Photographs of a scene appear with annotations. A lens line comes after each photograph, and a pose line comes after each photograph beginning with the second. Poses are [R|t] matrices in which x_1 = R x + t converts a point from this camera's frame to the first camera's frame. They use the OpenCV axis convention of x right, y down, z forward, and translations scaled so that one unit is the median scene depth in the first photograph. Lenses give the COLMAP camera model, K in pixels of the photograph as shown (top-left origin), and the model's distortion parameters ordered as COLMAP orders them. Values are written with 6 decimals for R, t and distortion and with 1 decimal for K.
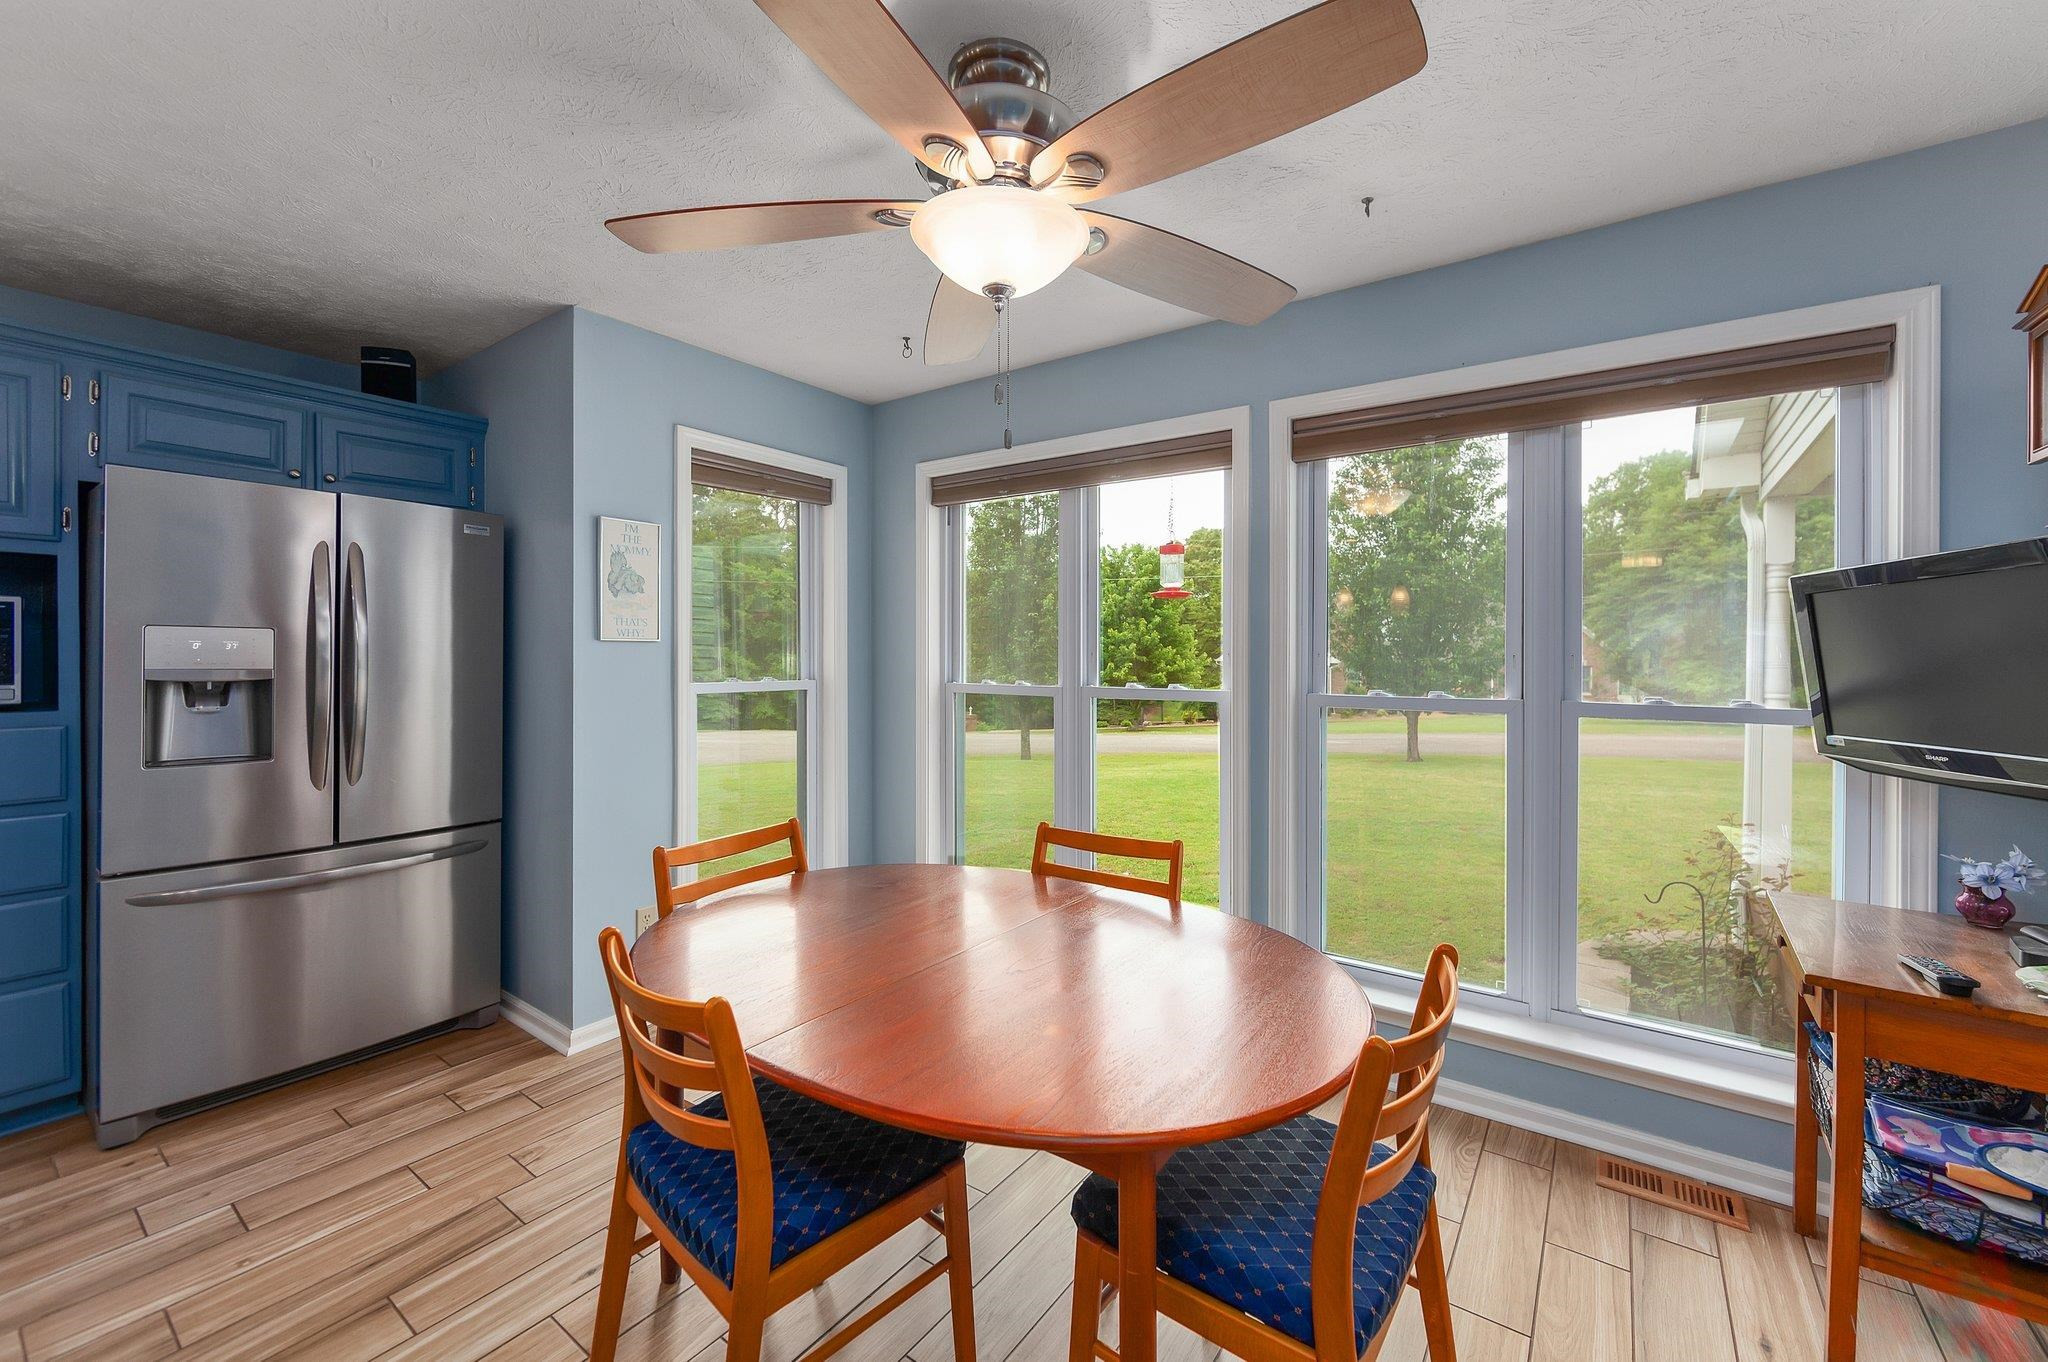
lens RADIAL K [[846.9, 0, 1031.8], [0, 846.9, 667.4], [0, 0, 1]] dist [-0.007262, 0.000448]
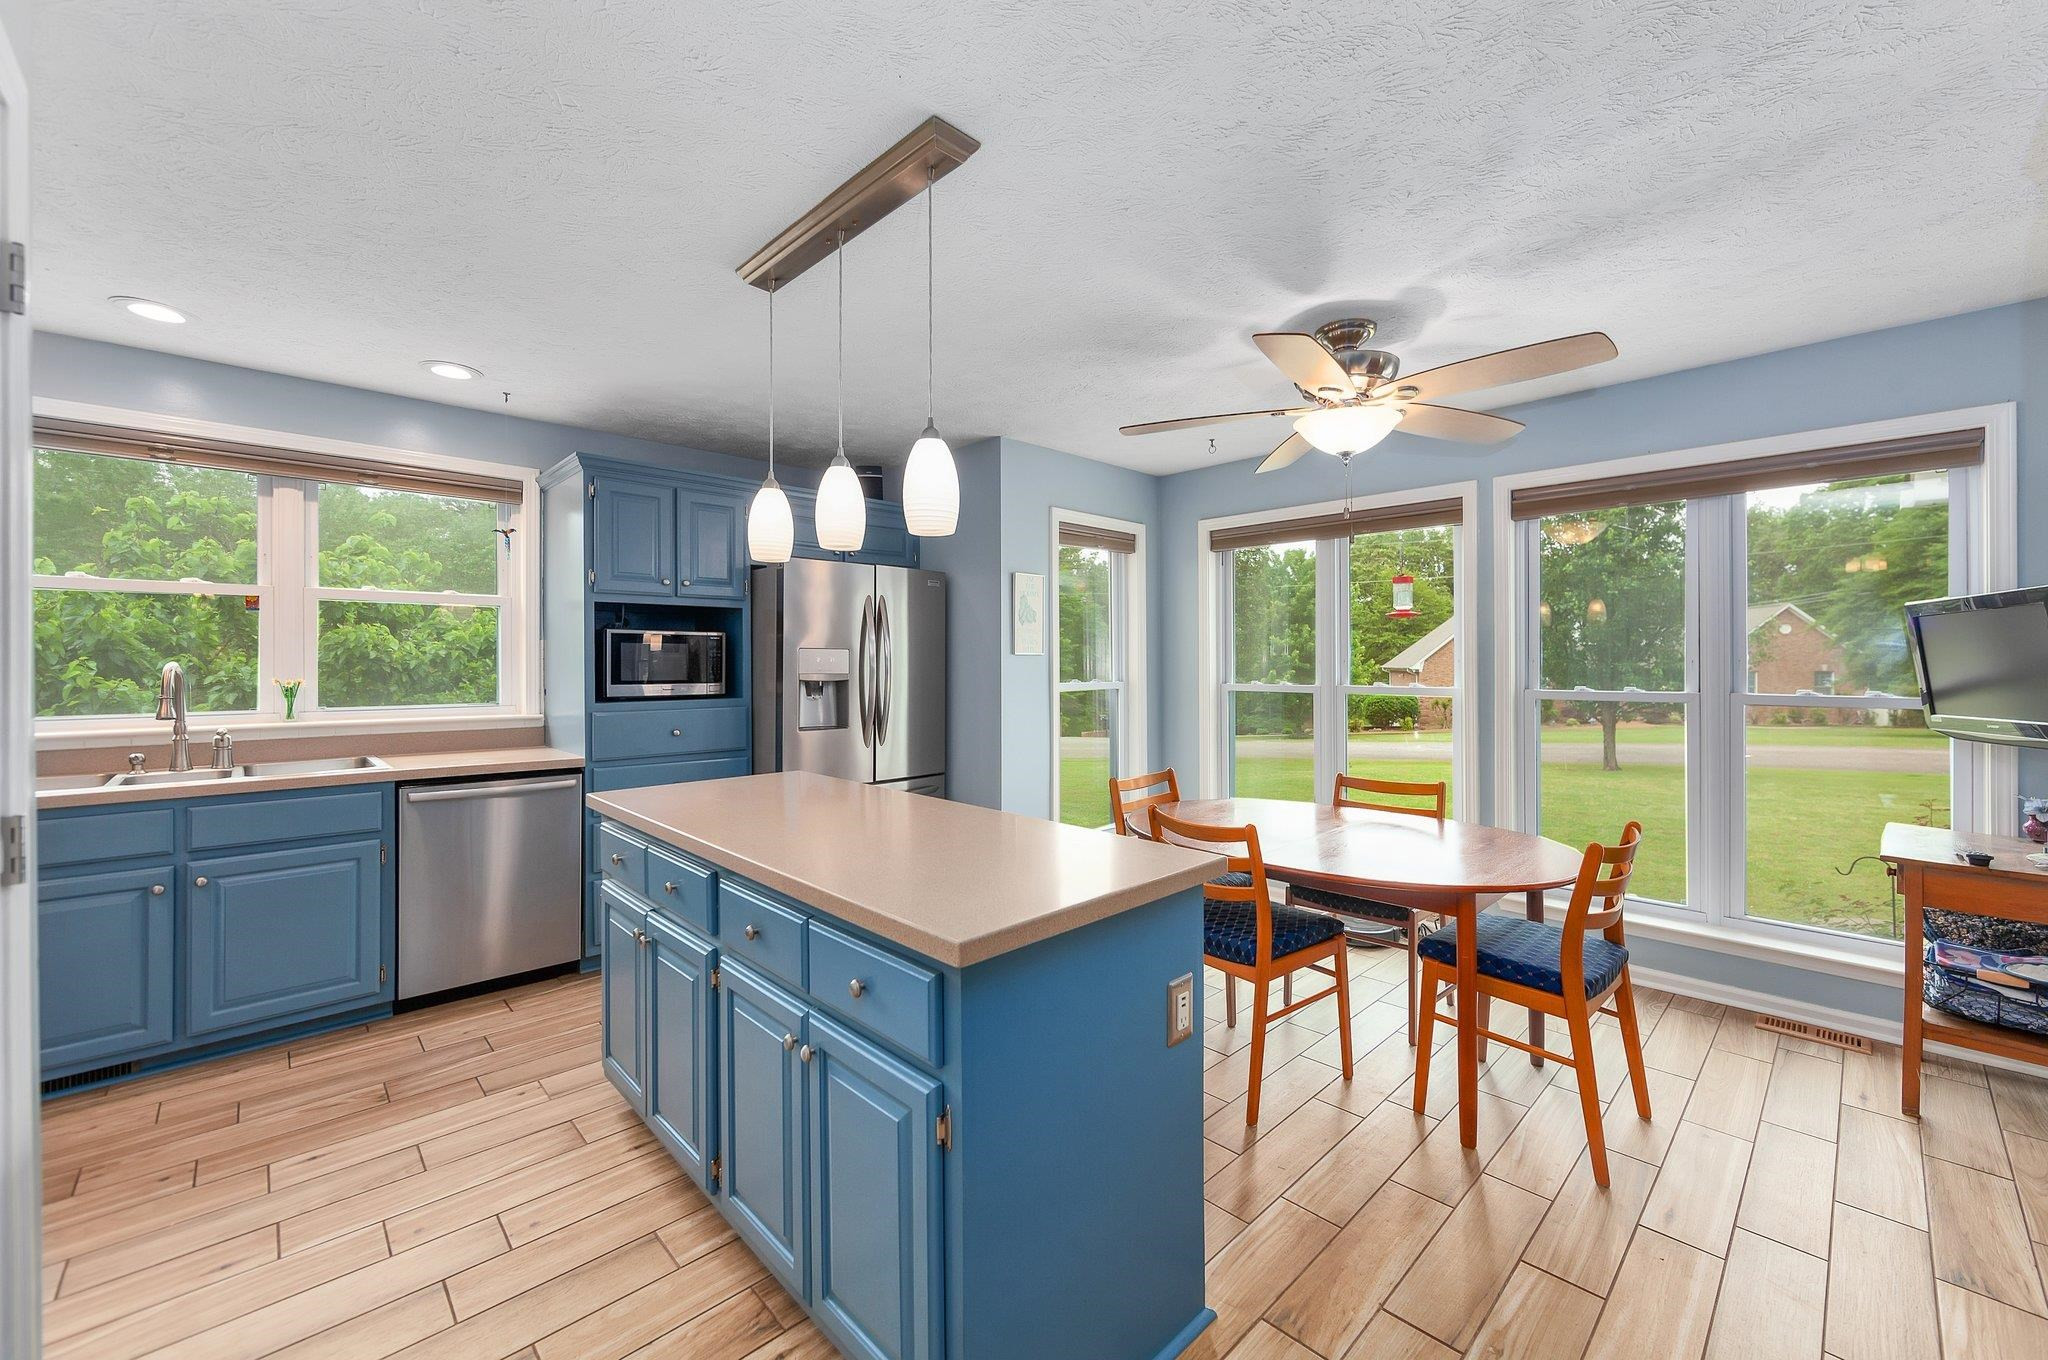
lens RADIAL K [[830.5, 0, 1032.0], [0, 830.5, 672.0], [0, 0, 1]] dist [-0.001514, -0.000512]
pose [[0.983008, -0.004195, -0.183517, -0.239455], [0.003497, 0.999985, -0.004127, 0.006366], [0.183531, 0.003415, 0.983008, -0.528698]]
